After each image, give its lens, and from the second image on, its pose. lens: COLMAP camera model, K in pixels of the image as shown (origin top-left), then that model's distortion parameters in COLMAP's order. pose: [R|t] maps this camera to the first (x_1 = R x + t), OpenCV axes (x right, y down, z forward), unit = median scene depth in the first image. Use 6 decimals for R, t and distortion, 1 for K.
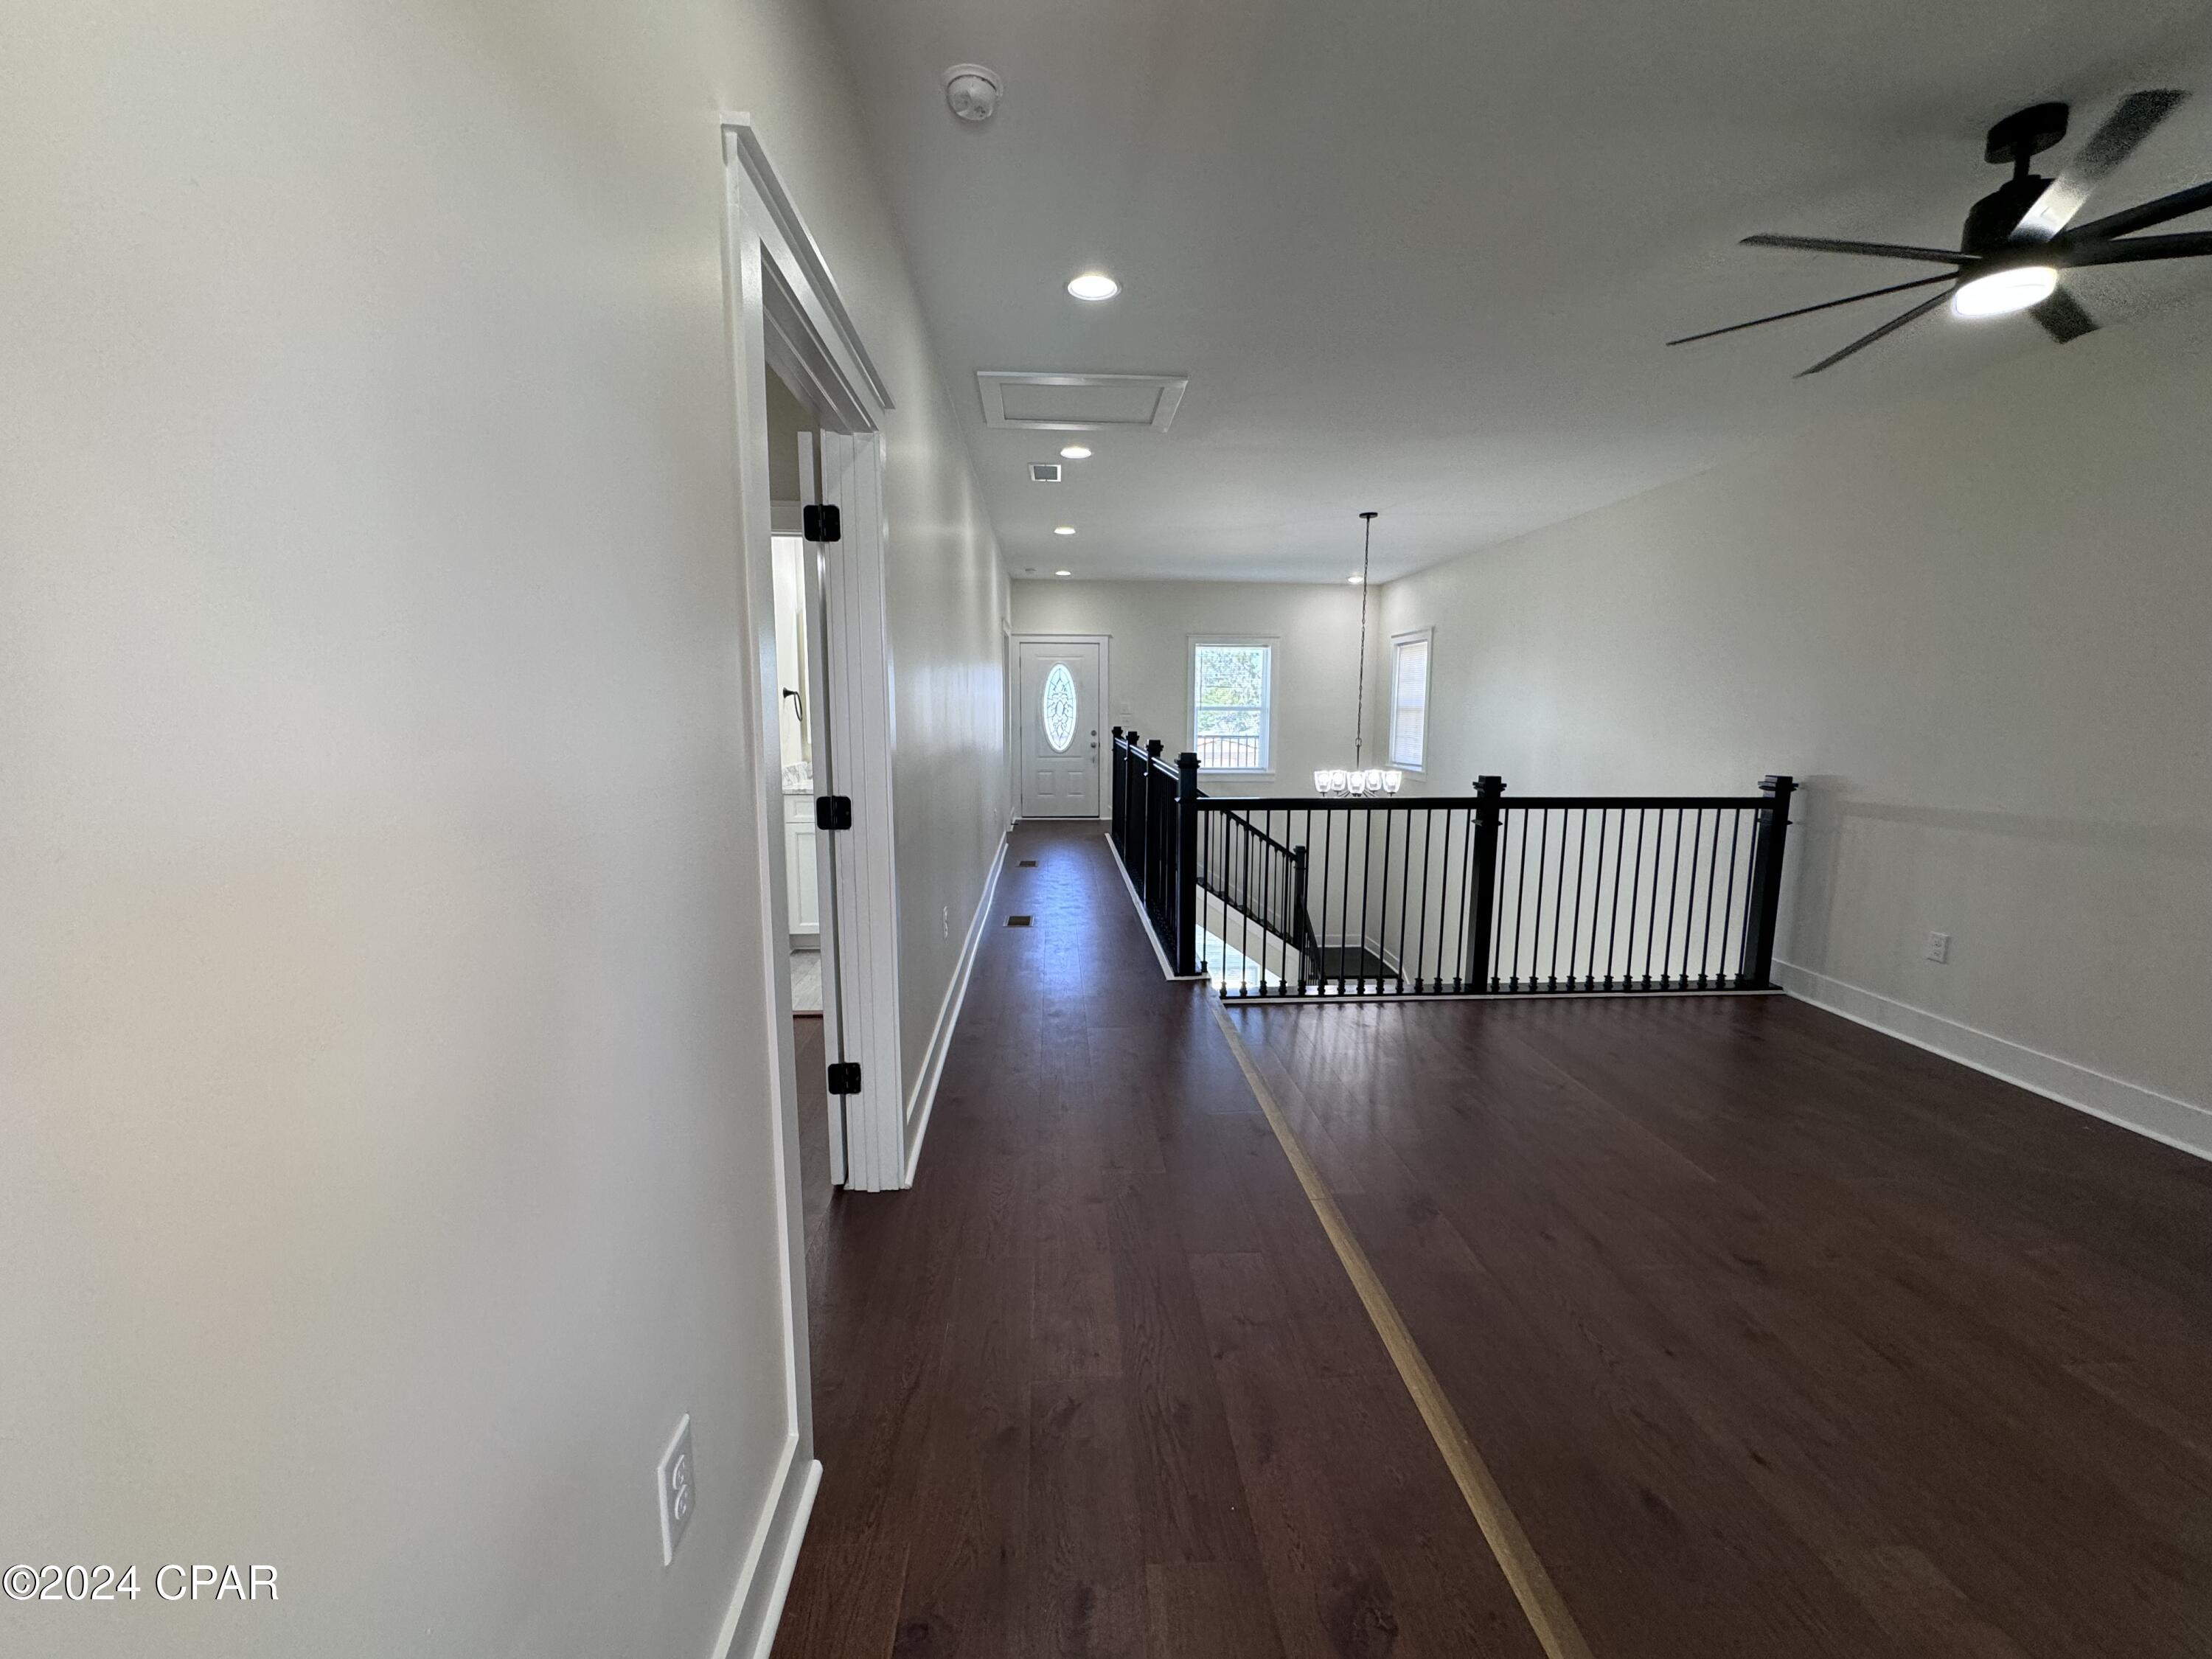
lens RADIAL K [[884.7, 0, 1105.4], [0, 884.7, 826.9], [0, 0, 1]] dist [-0.001463, 0.000637]
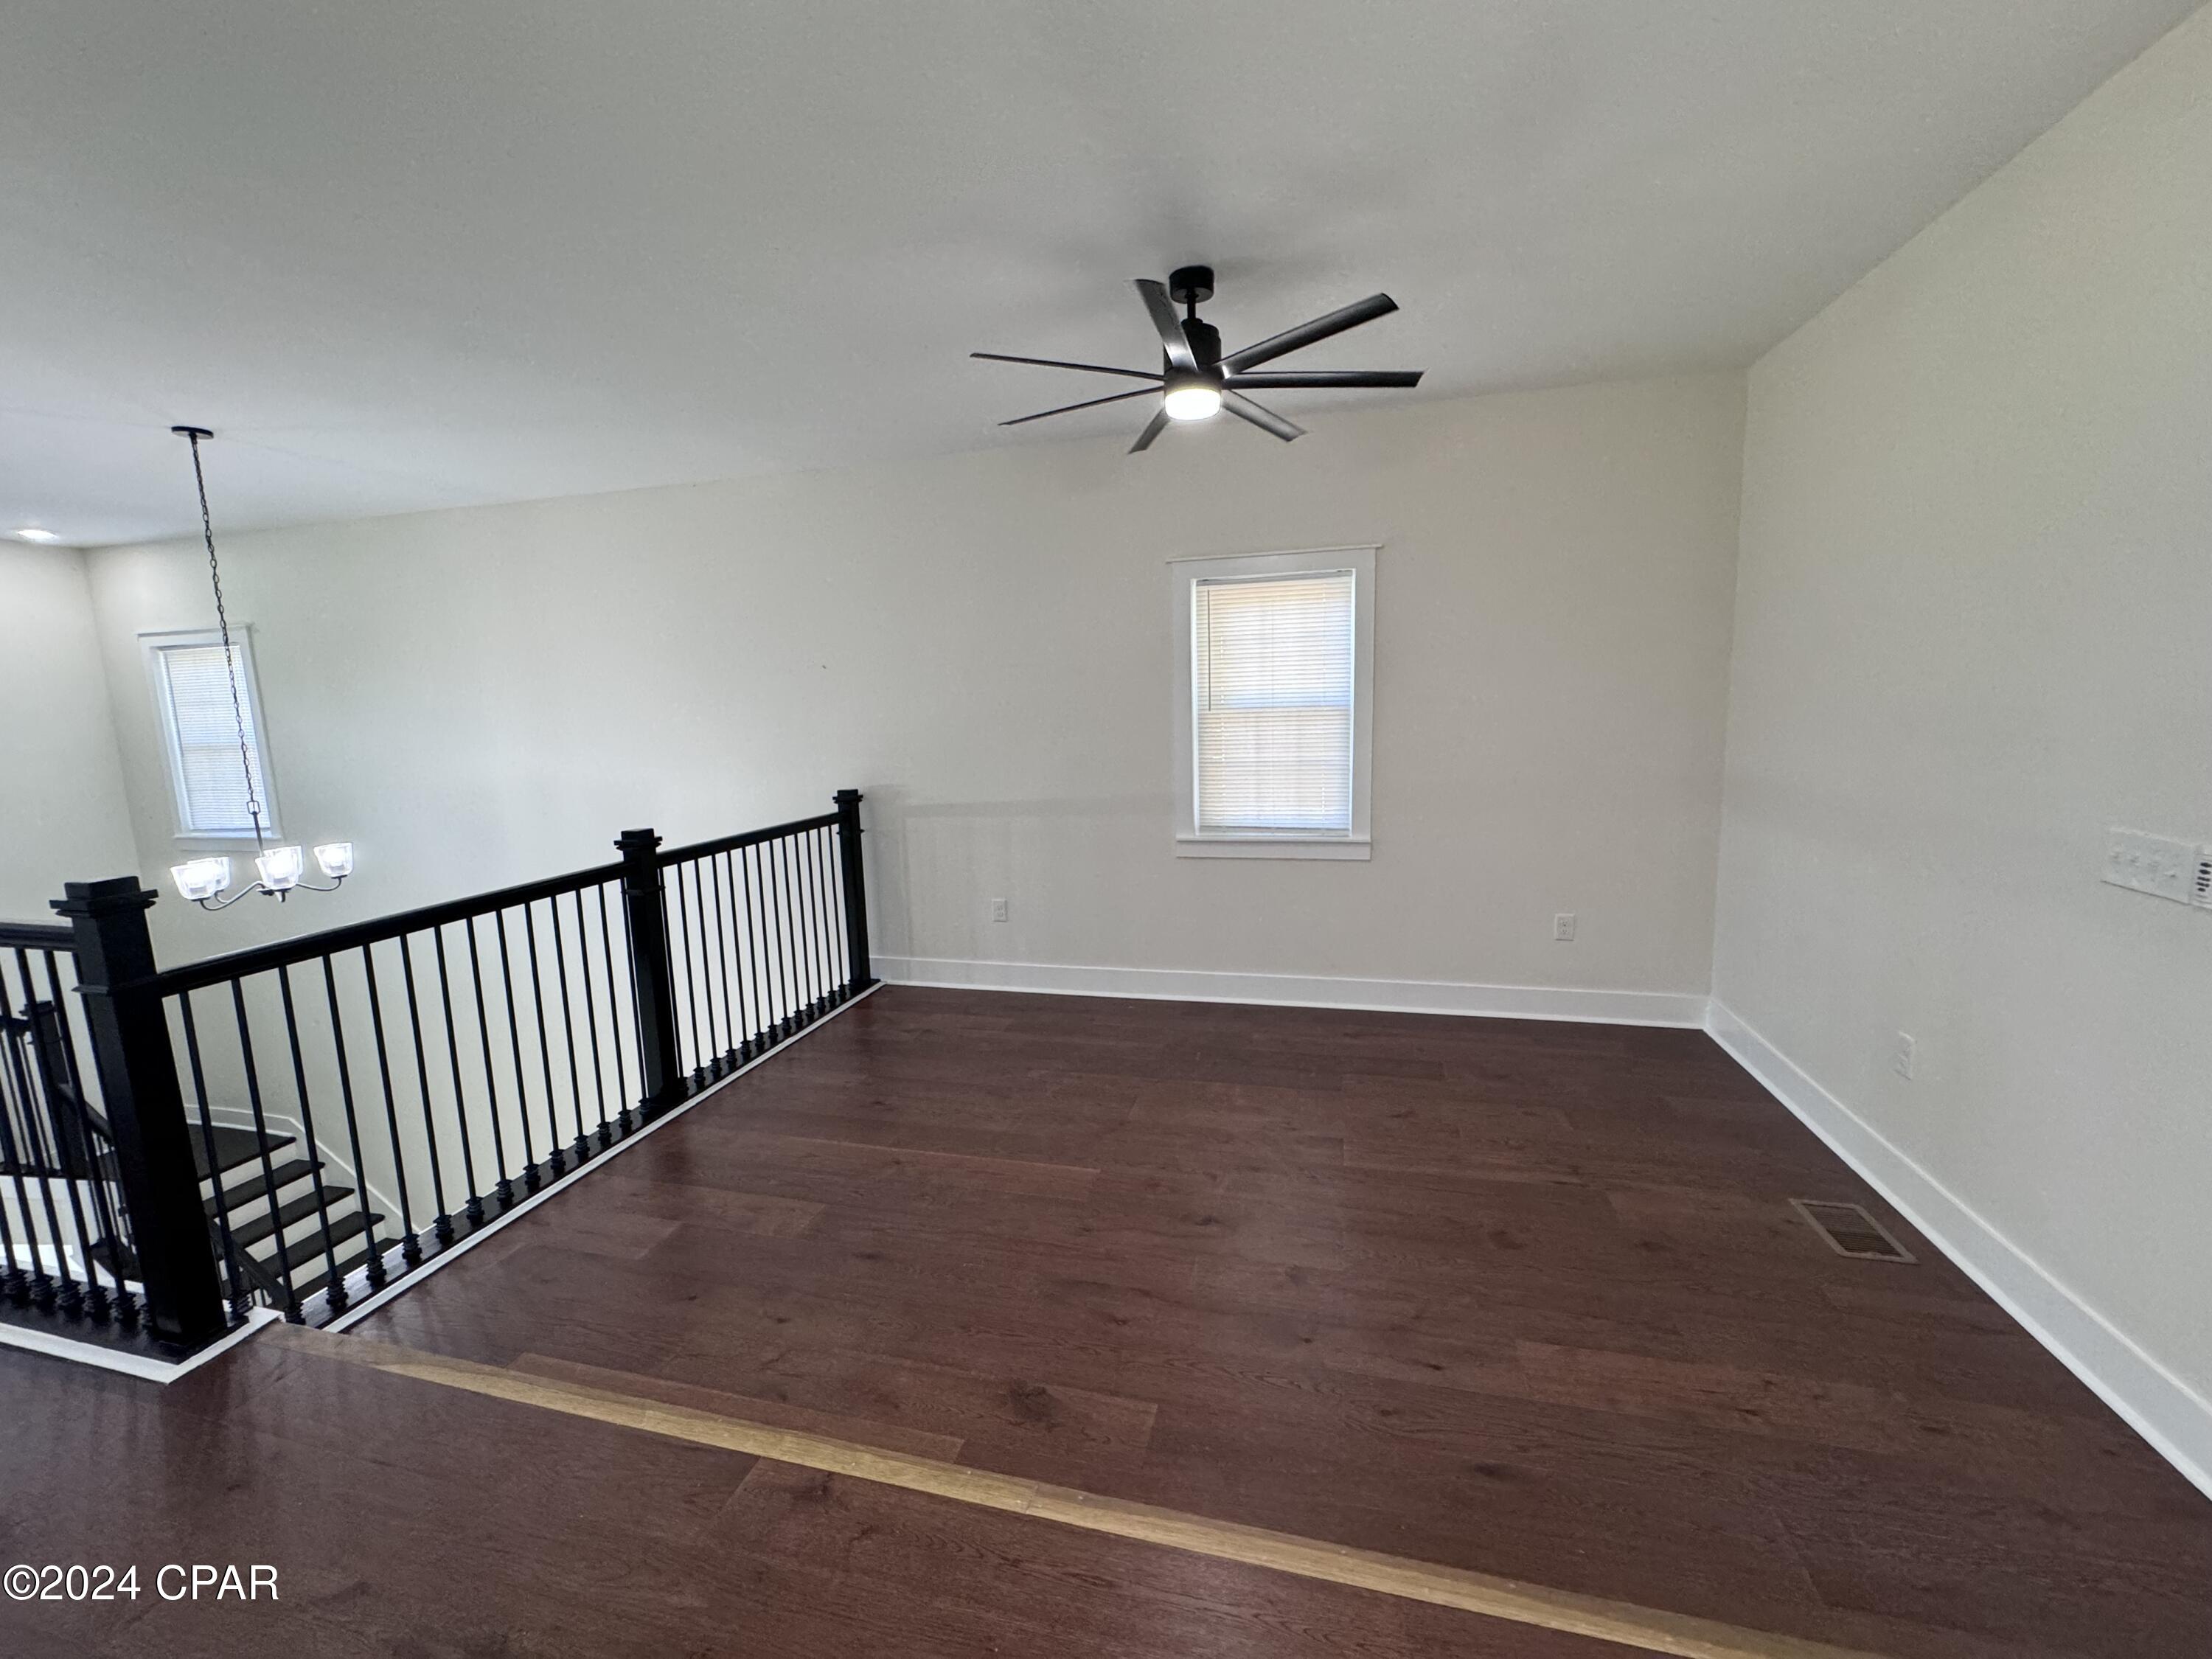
lens RADIAL K [[884.7, 0, 1106.8], [0, 884.7, 831.5], [0, 0, 1]] dist [-0.001463, 0.000637]
pose [[0.316228, -0.149571, 0.936818, -0.152619], [0.162615, 0.981424, 0.101801, -0.067199], [-0.934642, 0.120148, 0.334677, 0.359884]]
